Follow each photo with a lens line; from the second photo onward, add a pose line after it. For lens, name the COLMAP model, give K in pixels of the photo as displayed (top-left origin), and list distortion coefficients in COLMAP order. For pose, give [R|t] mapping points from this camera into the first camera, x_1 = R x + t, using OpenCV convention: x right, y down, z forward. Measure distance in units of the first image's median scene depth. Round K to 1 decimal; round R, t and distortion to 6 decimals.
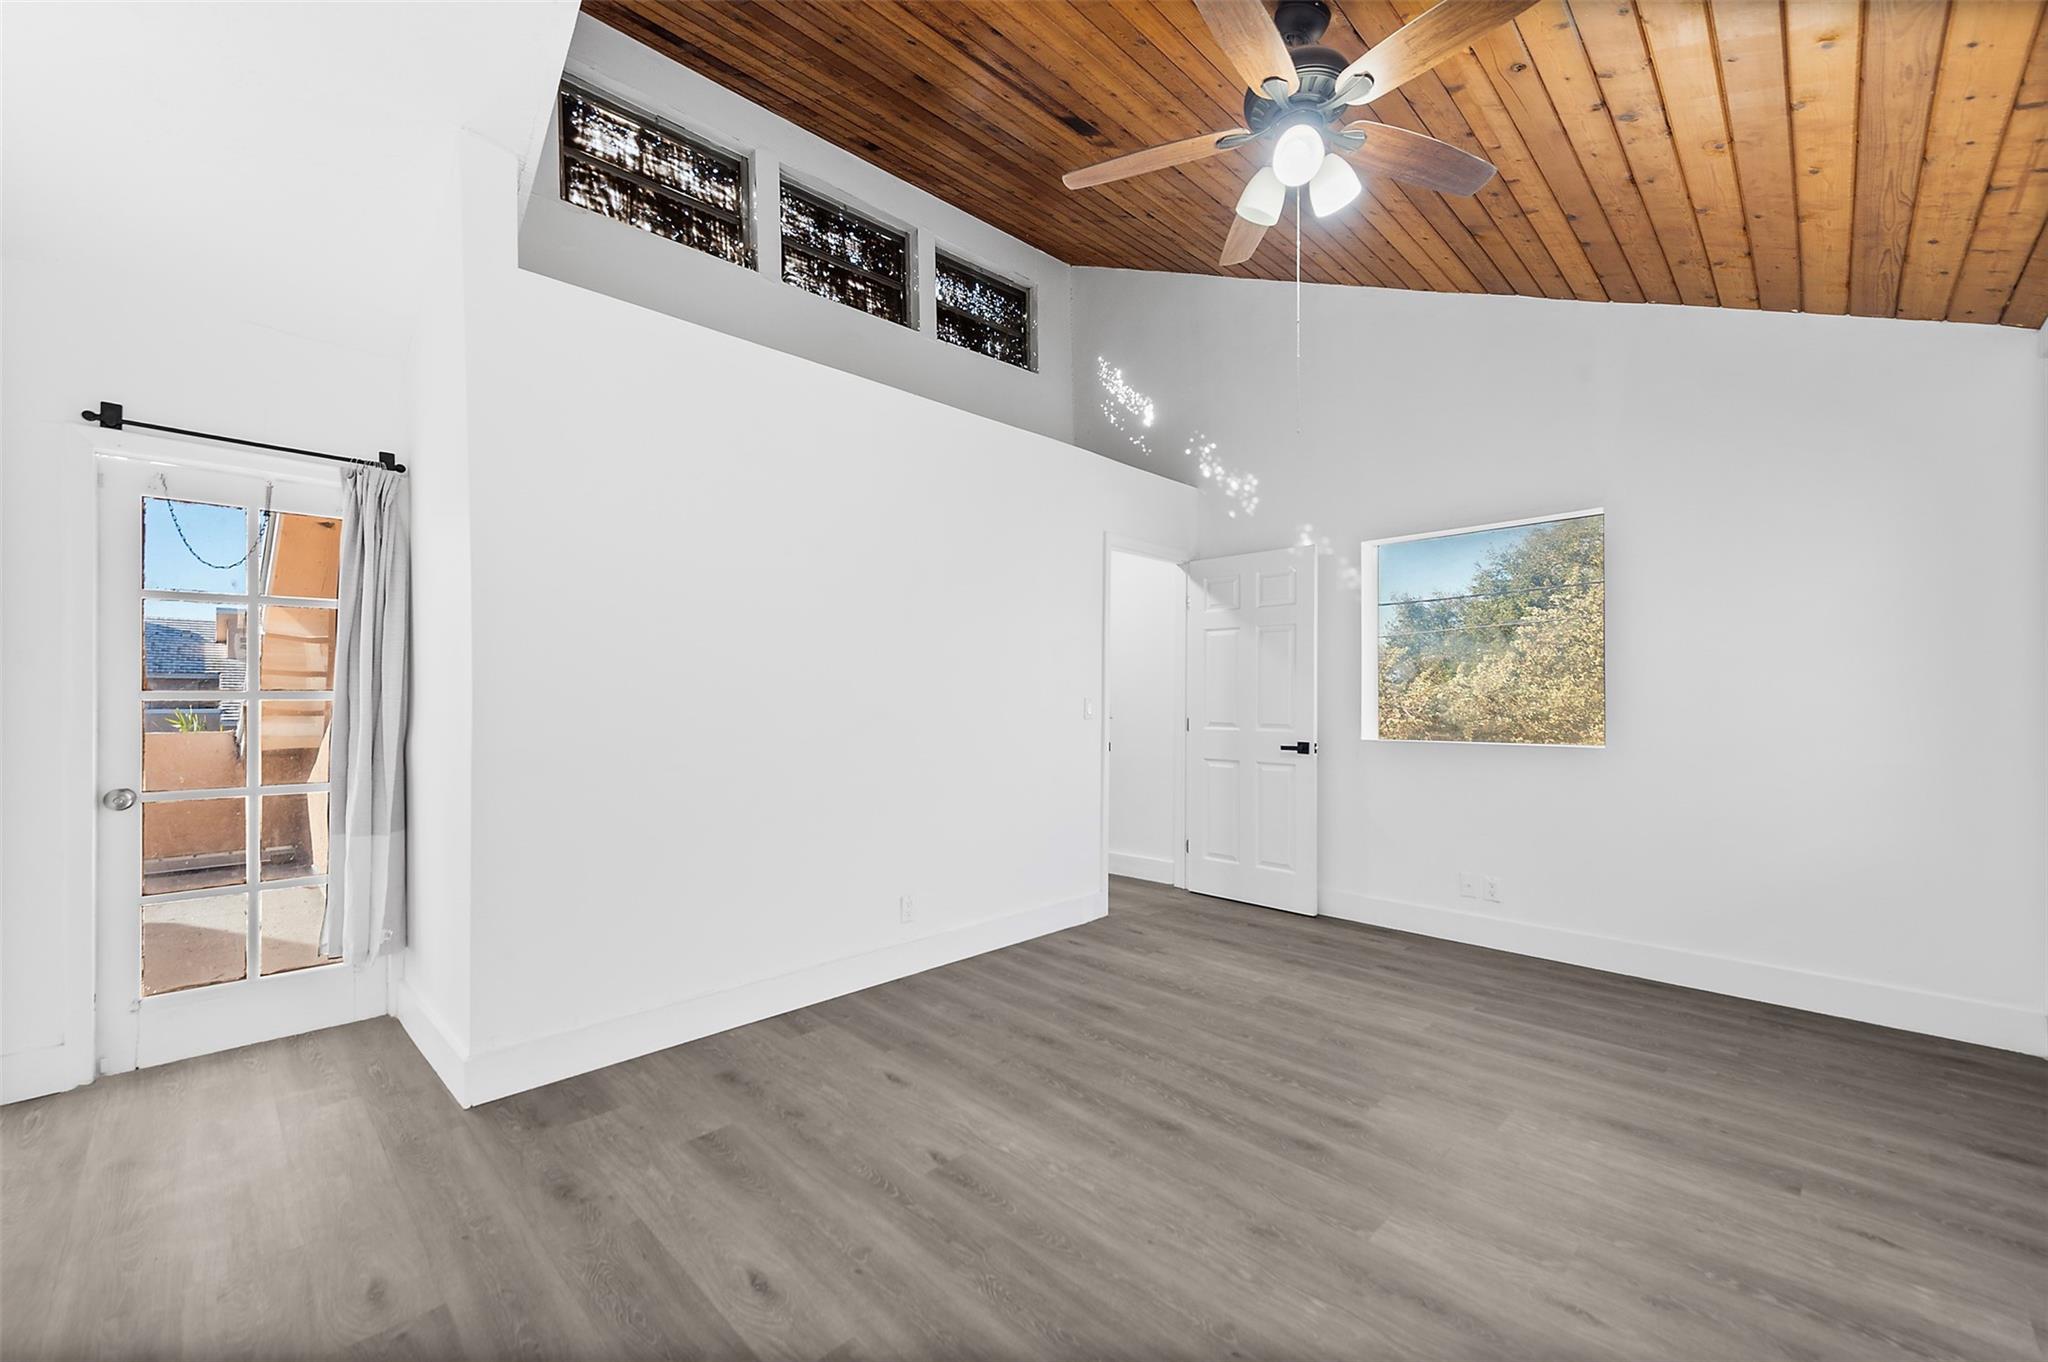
lens RADIAL K [[812.5, 0, 1021.5], [0, 812.5, 694.9], [0, 0, 1]] dist [0.017372, -0.005879]
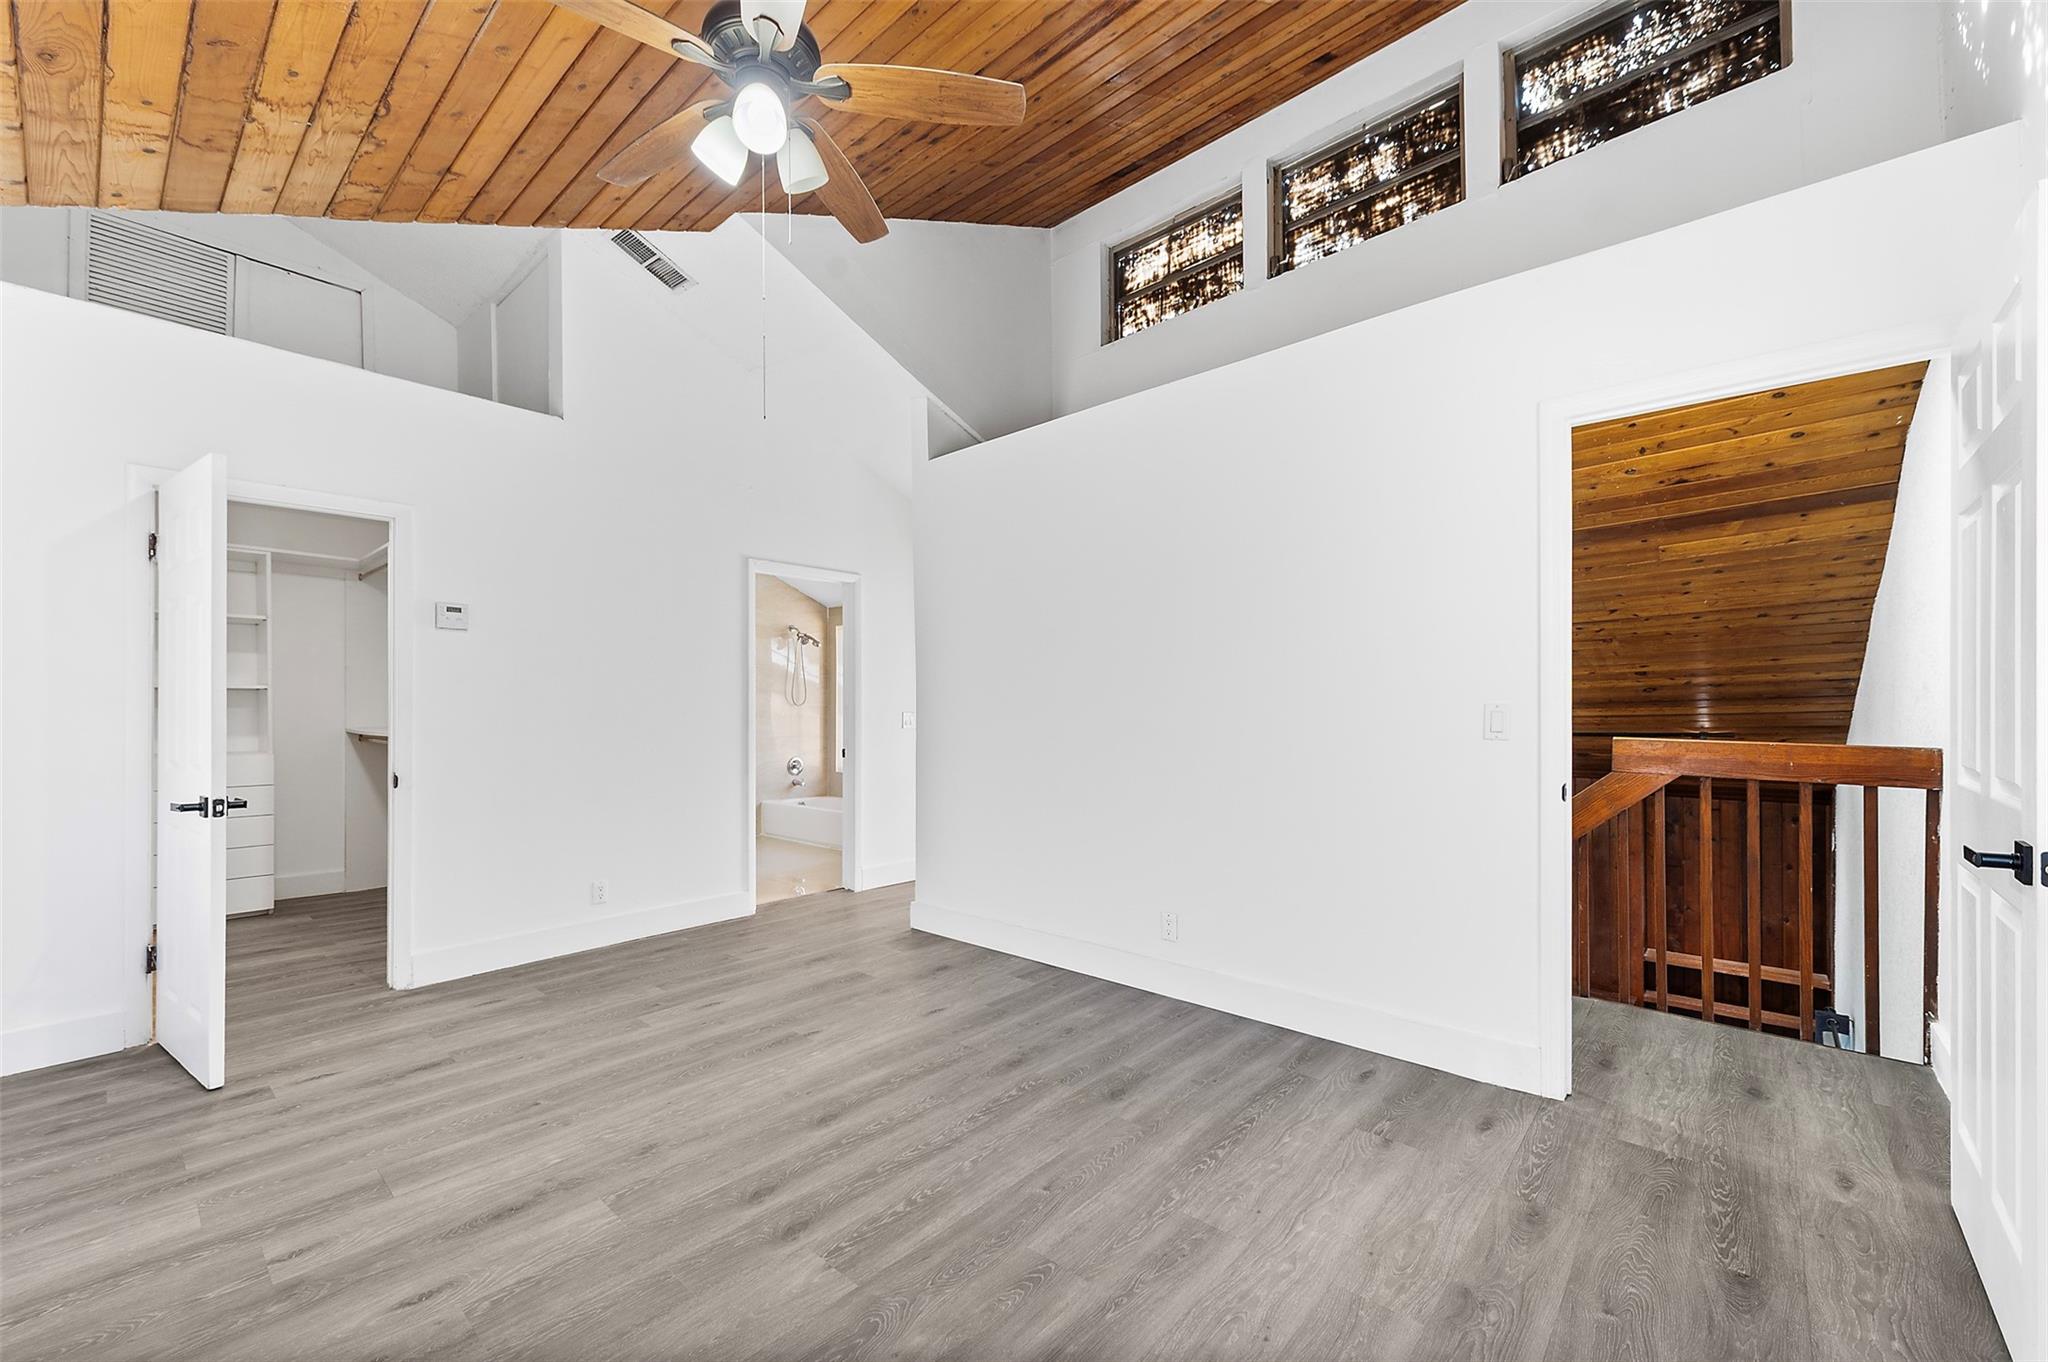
lens RADIAL K [[812.5, 0, 1021.5], [0, 812.5, 694.9], [0, 0, 1]] dist [0.017372, -0.005879]
pose [[0.064218, -0.014574, -0.997829, 1.050003], [0.011635, 0.999836, -0.013854, 0.004407], [0.997868, -0.010720, 0.064377, 1.004140]]
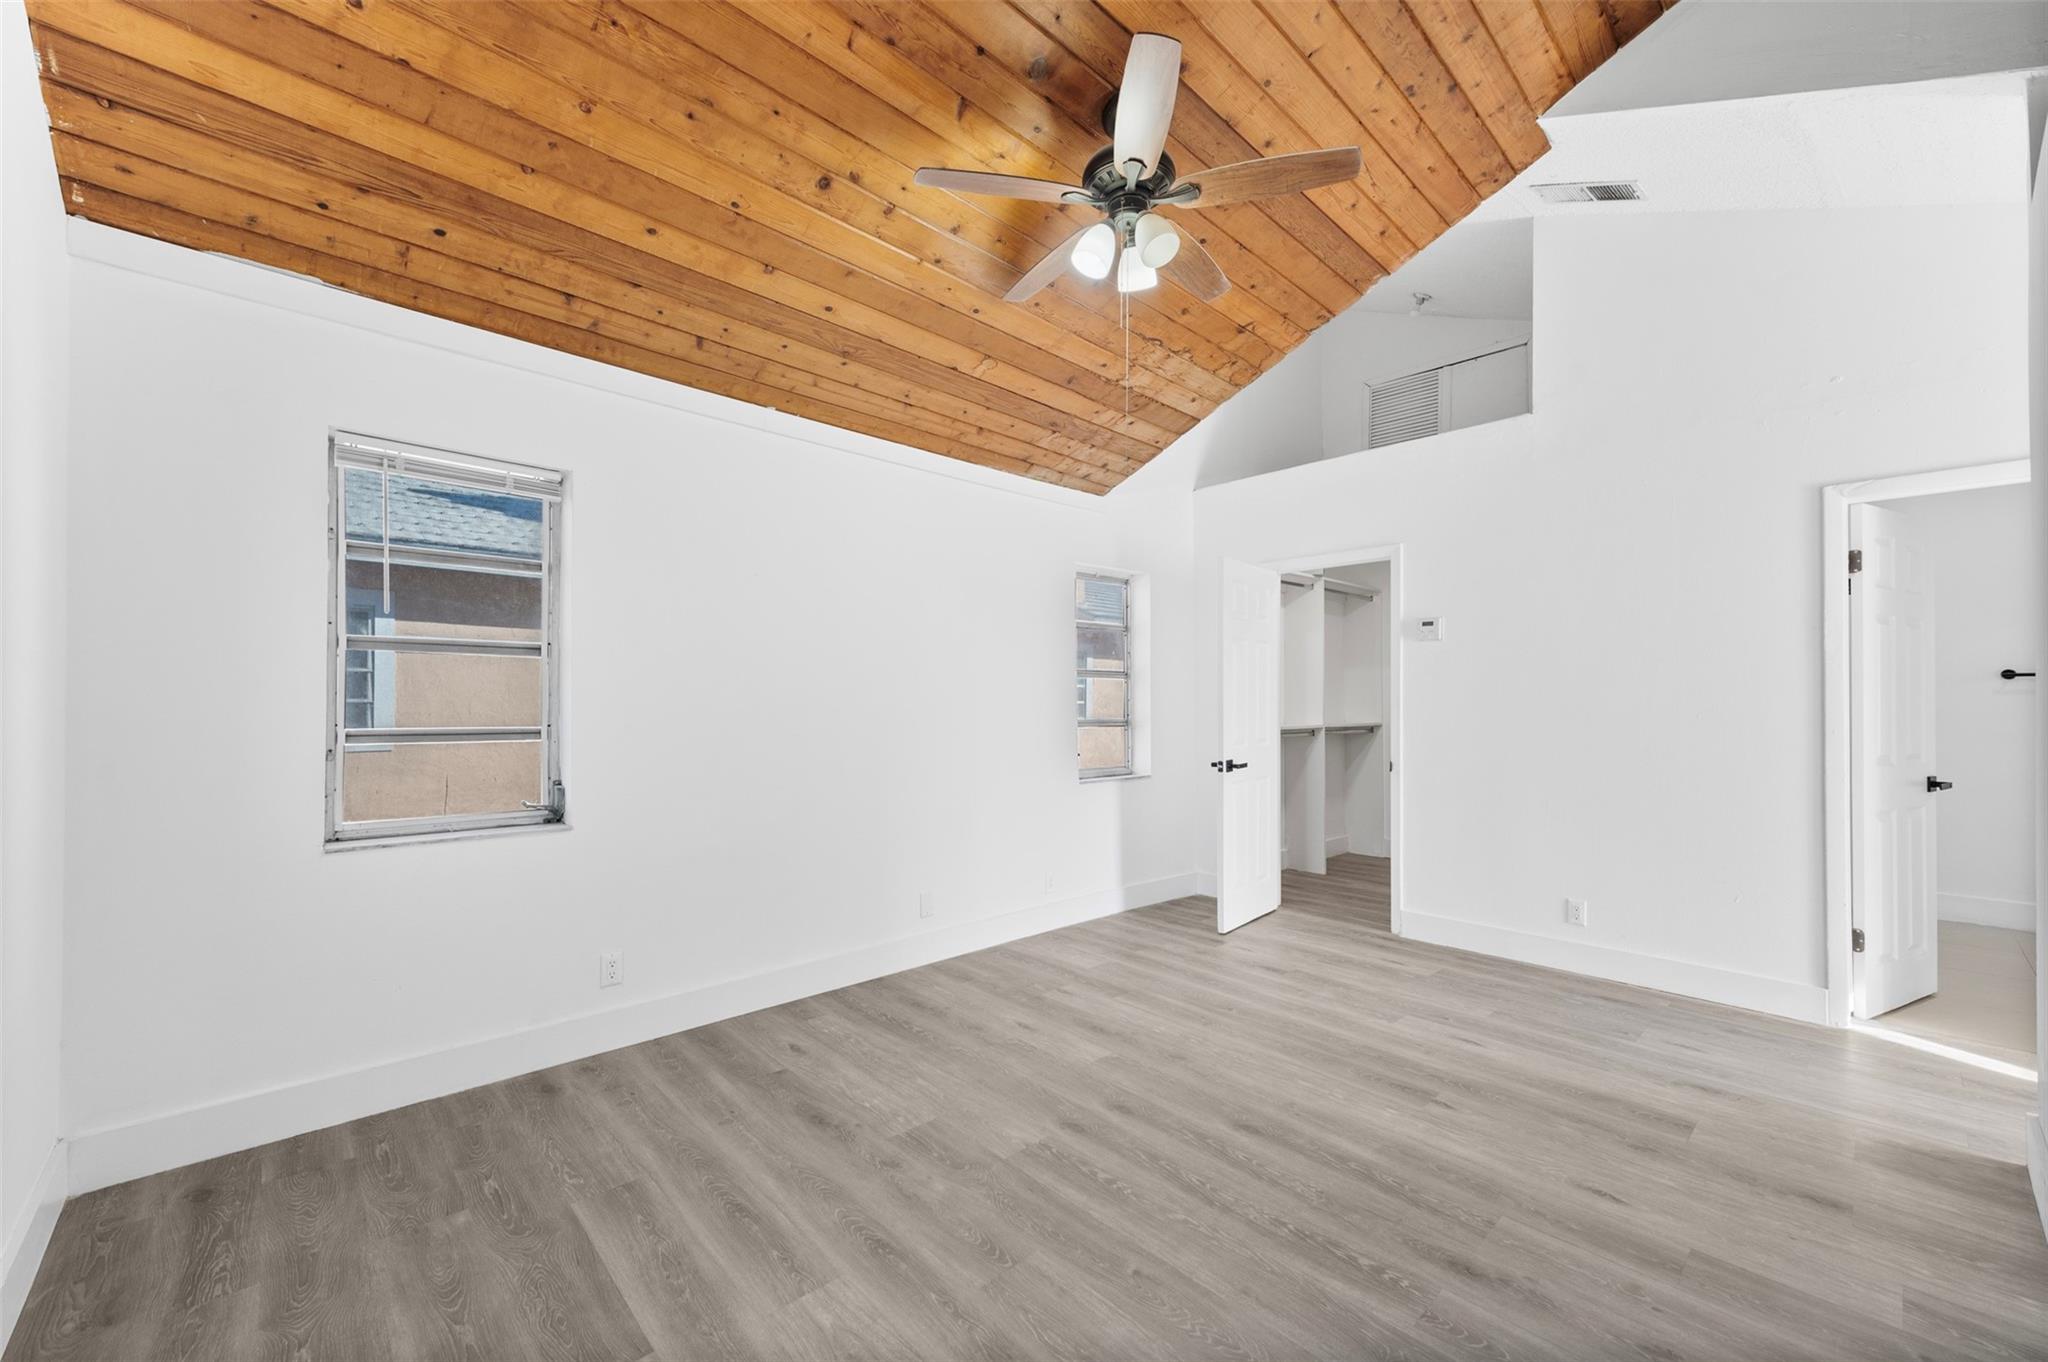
lens RADIAL K [[811.3, 0, 1022.0], [0, 811.3, 689.9], [0, 0, 1]] dist [0.017612, -0.006270]
pose [[-0.999485, -0.001185, 0.032077, 0.366456], [-0.001869, 0.999771, -0.021313, -0.002868], [-0.032045, -0.021362, -0.999258, 1.735499]]
